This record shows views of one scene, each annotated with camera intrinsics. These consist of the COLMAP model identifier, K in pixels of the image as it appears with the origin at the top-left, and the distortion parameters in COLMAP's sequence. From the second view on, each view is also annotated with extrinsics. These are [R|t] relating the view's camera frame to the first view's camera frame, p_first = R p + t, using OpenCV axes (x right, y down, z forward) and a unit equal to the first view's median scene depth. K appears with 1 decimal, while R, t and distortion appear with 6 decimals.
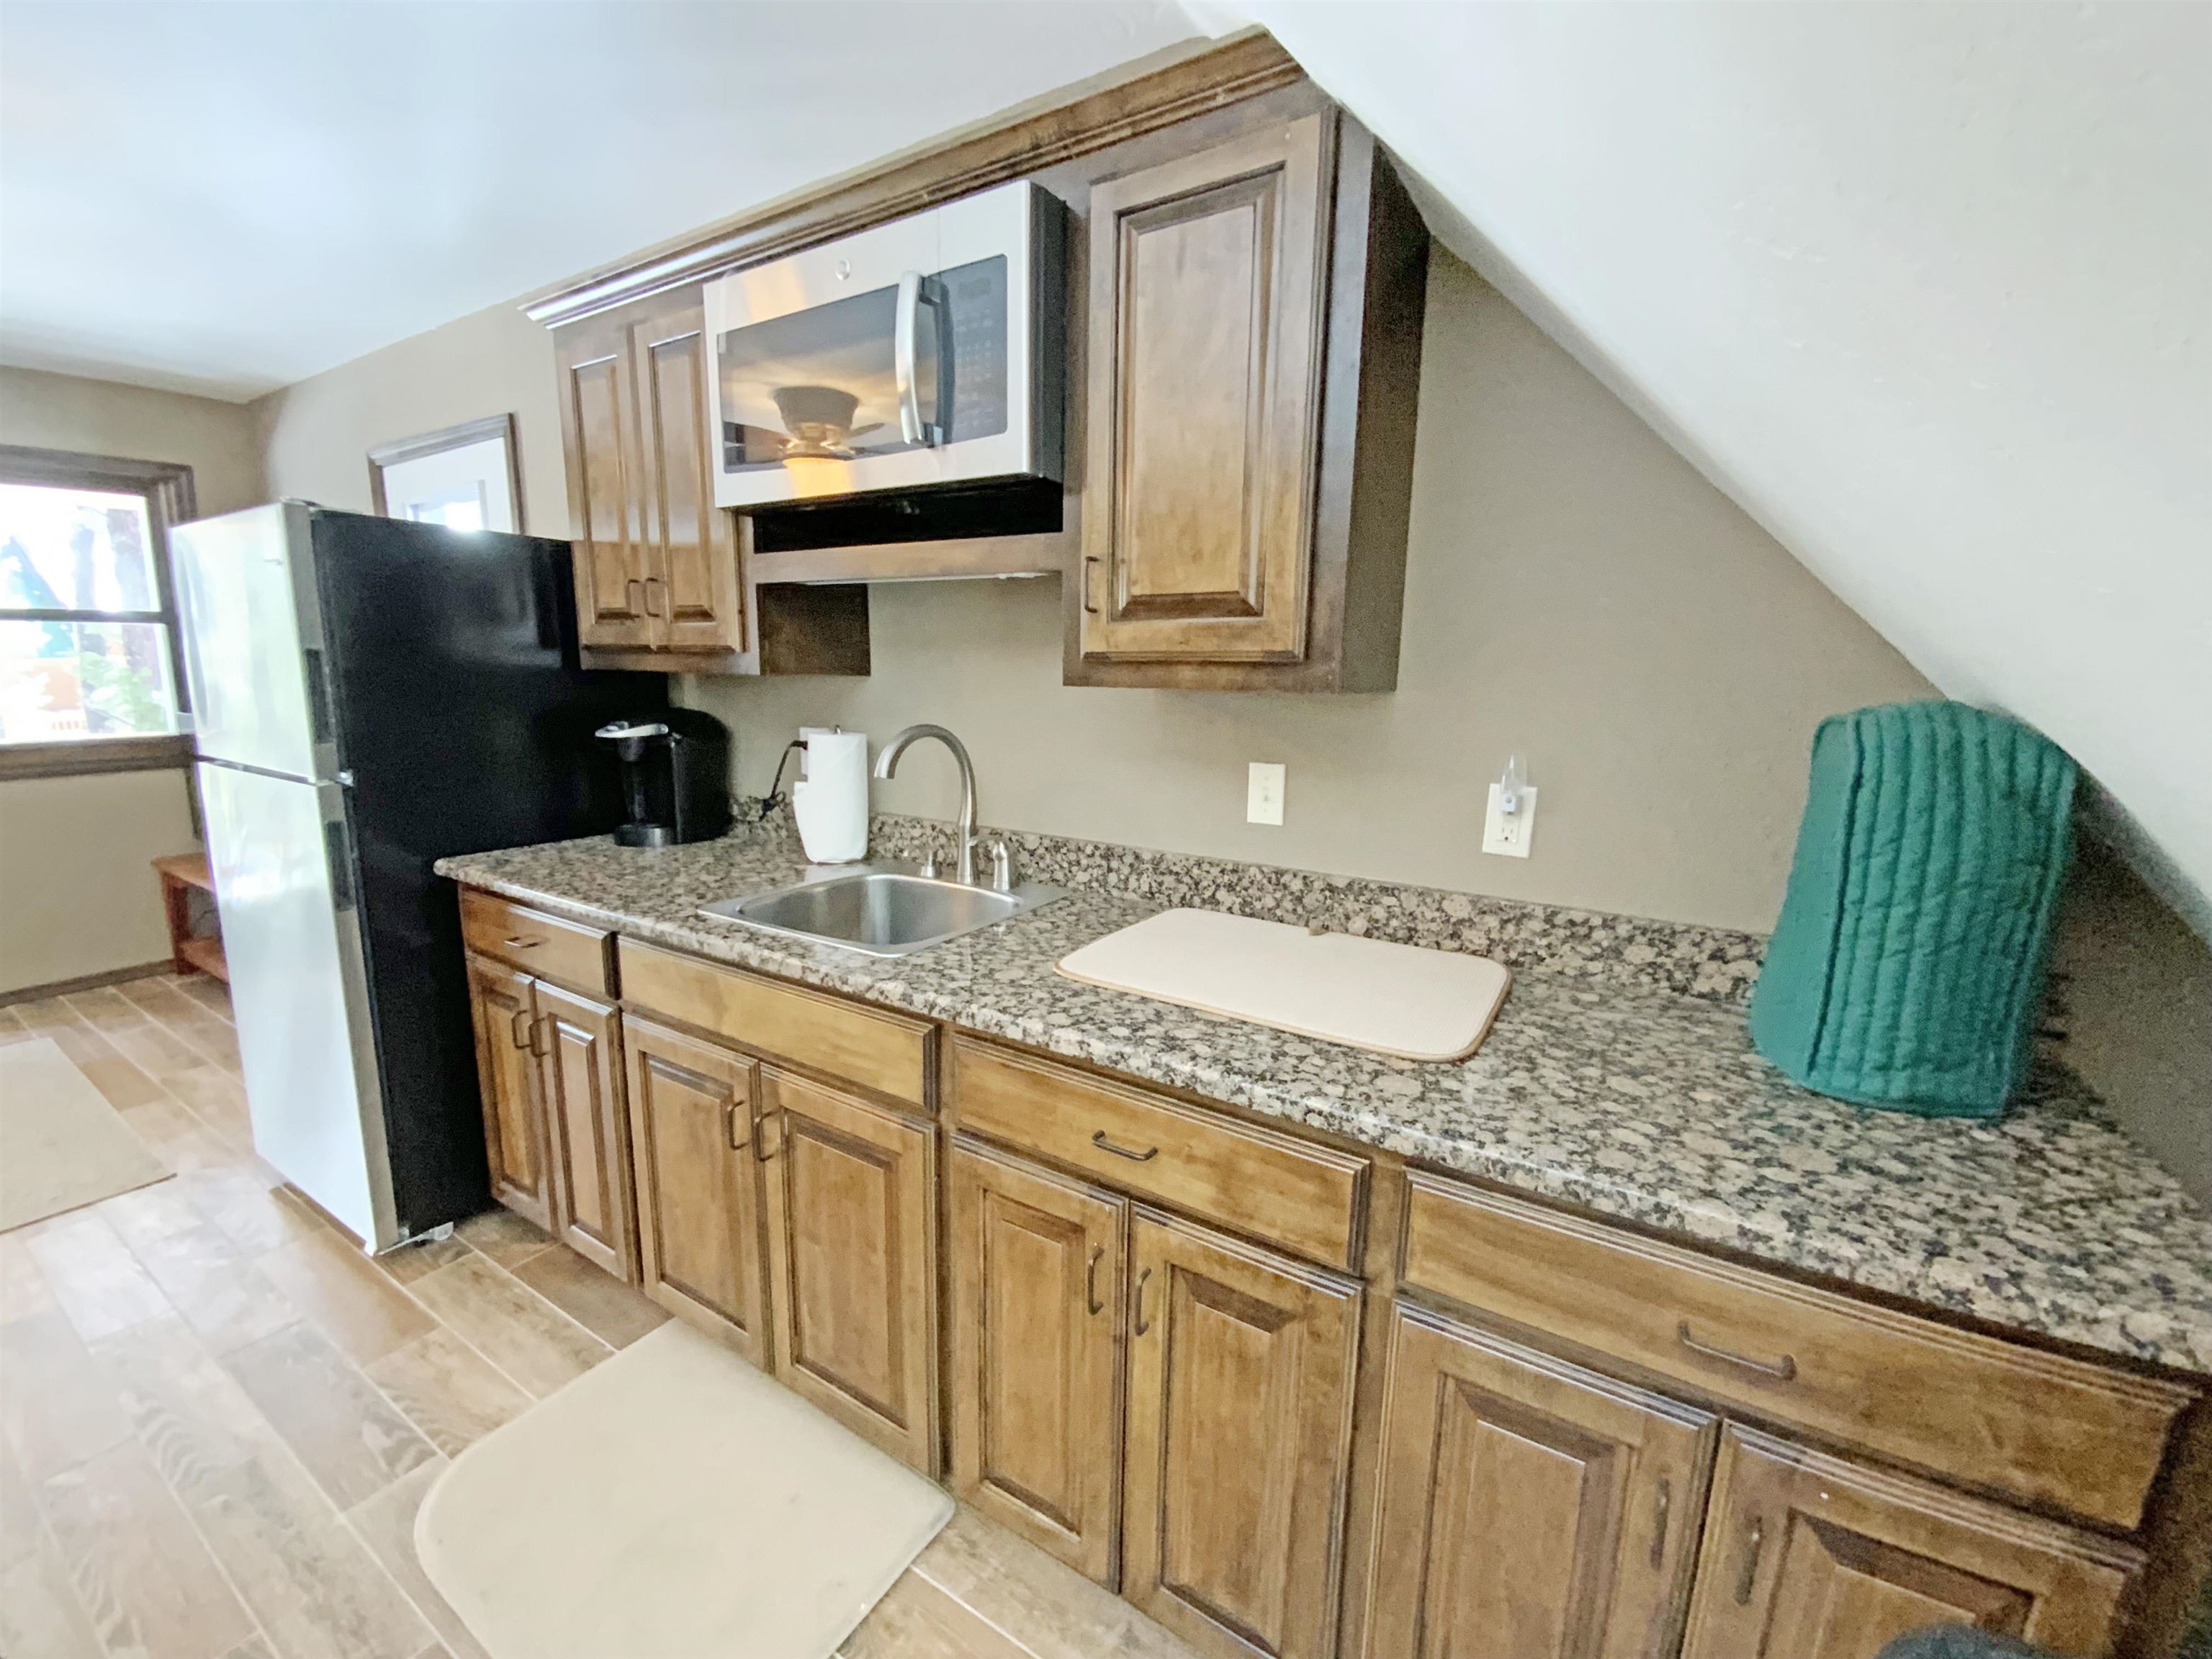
lens RADIAL K [[893.2, 0, 1112.4], [0, 893.2, 813.5], [0, 0, 1]] dist [-0.000875, -0.011600]
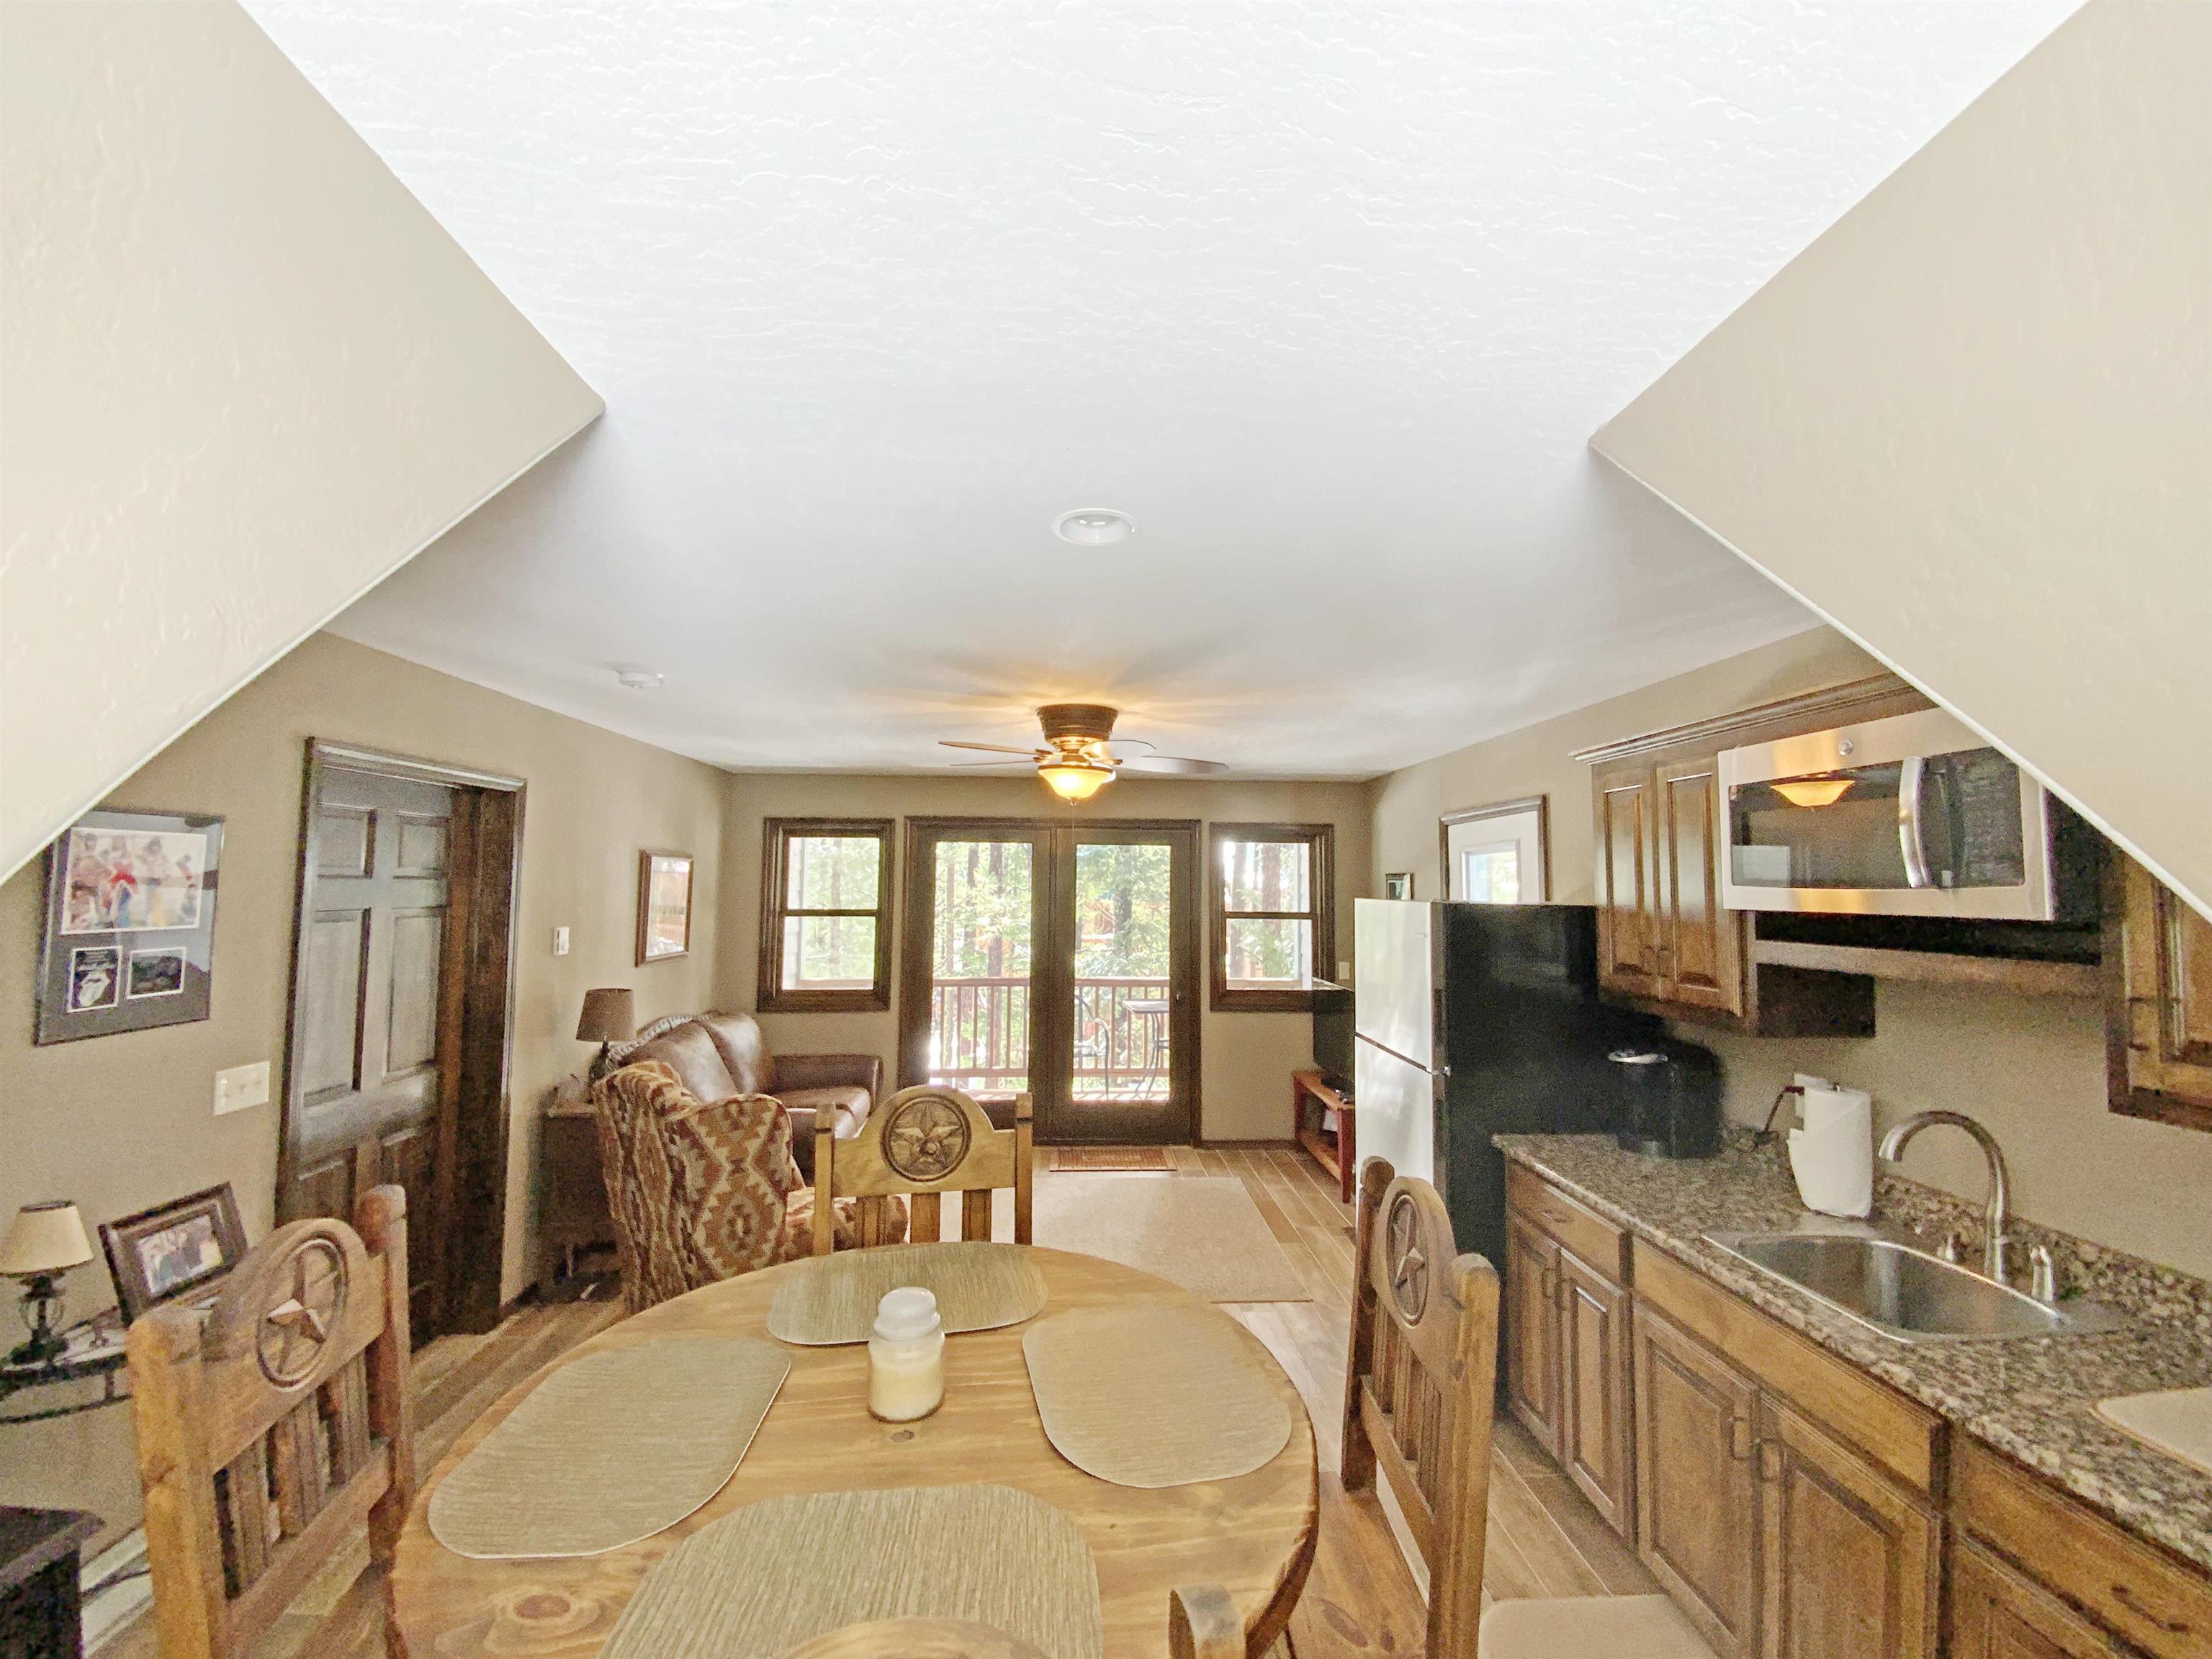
lens RADIAL K [[893.2, 0, 1110.1], [0, 893.2, 813.5], [0, 0, 1]] dist [-0.000875, -0.011600]
pose [[0.566949, -0.072124, -0.820589, 0.114383], [-0.141748, 0.972759, -0.183433, -0.110593], [0.811465, 0.220314, 0.541282, -0.433545]]
